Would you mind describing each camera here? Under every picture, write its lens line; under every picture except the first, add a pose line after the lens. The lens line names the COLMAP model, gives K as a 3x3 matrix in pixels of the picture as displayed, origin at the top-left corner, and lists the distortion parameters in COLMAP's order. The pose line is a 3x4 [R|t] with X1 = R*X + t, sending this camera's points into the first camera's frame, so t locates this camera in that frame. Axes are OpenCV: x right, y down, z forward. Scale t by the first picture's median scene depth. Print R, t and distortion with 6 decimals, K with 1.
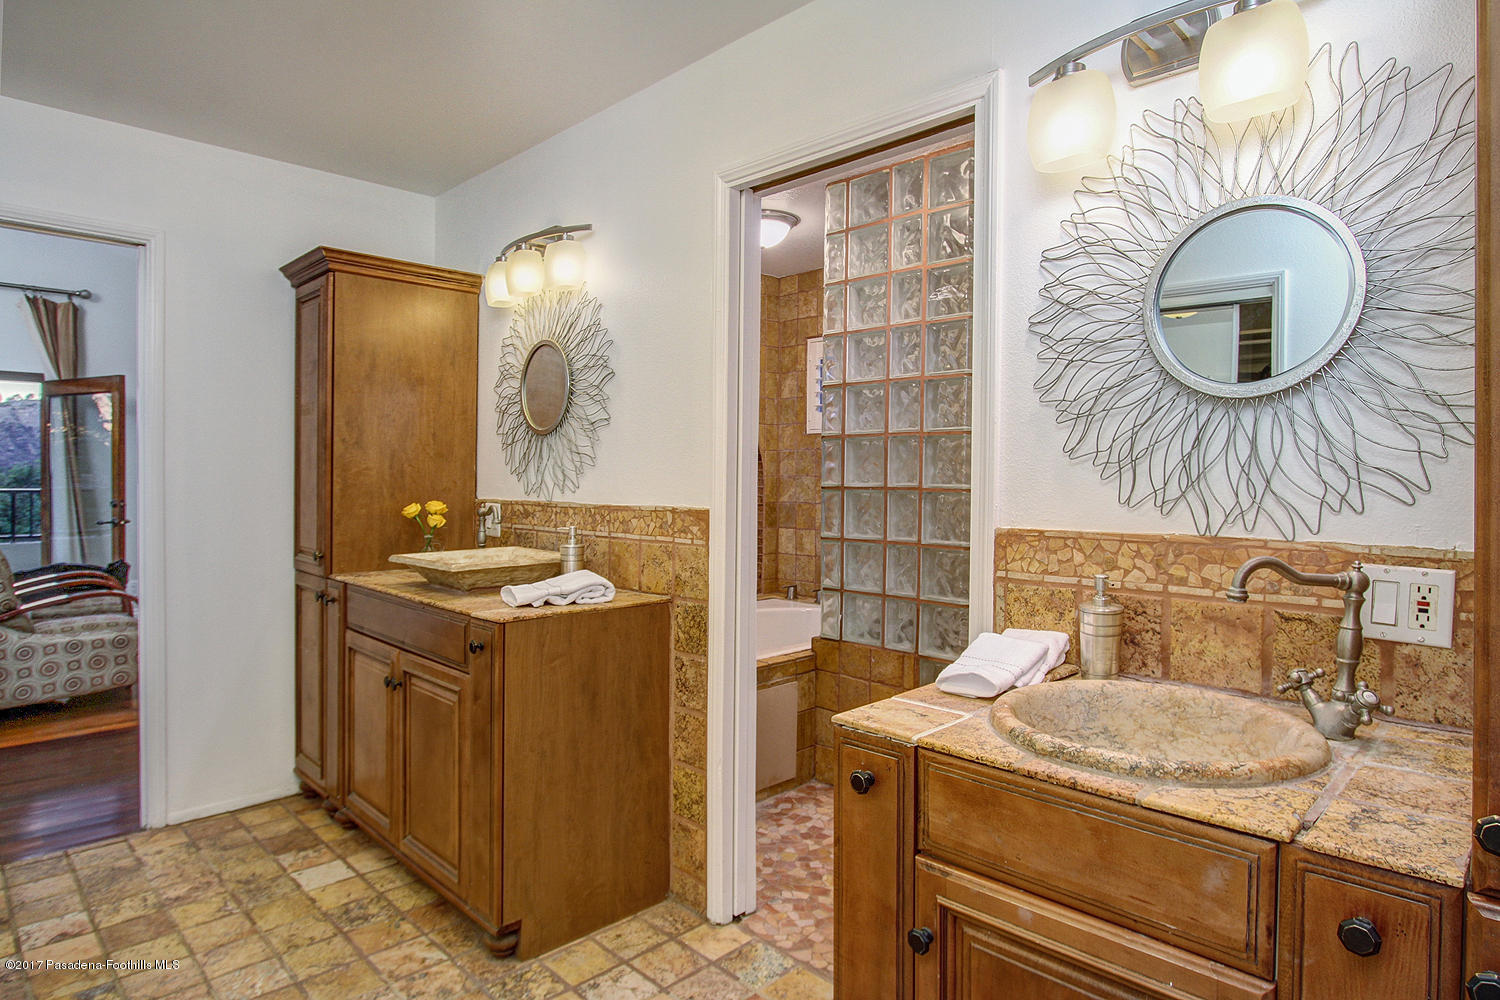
lens RADIAL K [[824.6, 0, 750.9], [0, 824.6, 498.4], [0, 0, 1]] dist [0.003851, 0.001006]
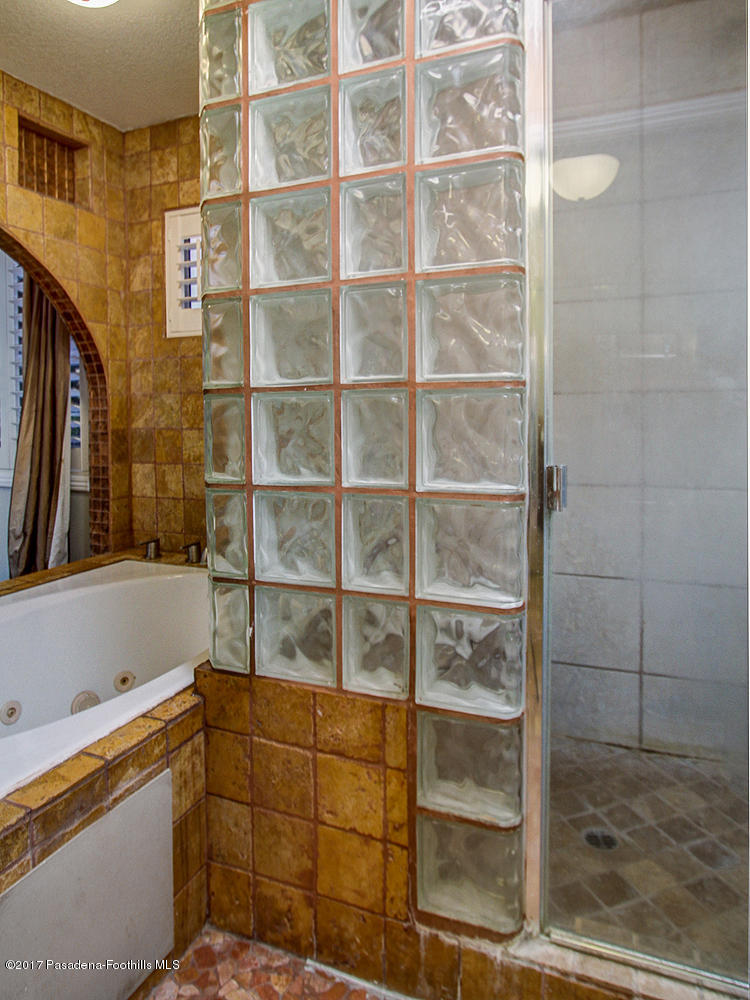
lens RADIAL K [[547.6, 0, 359.2], [0, 547.6, 445.5], [0, 0, 1]] dist [-0.022674, 0.002241]
pose [[0.915011, -0.029202, 0.402371, 0.025179], [0.020112, 0.999439, 0.026799, 0.011190], [-0.402927, -0.016429, 0.915085, 0.477456]]
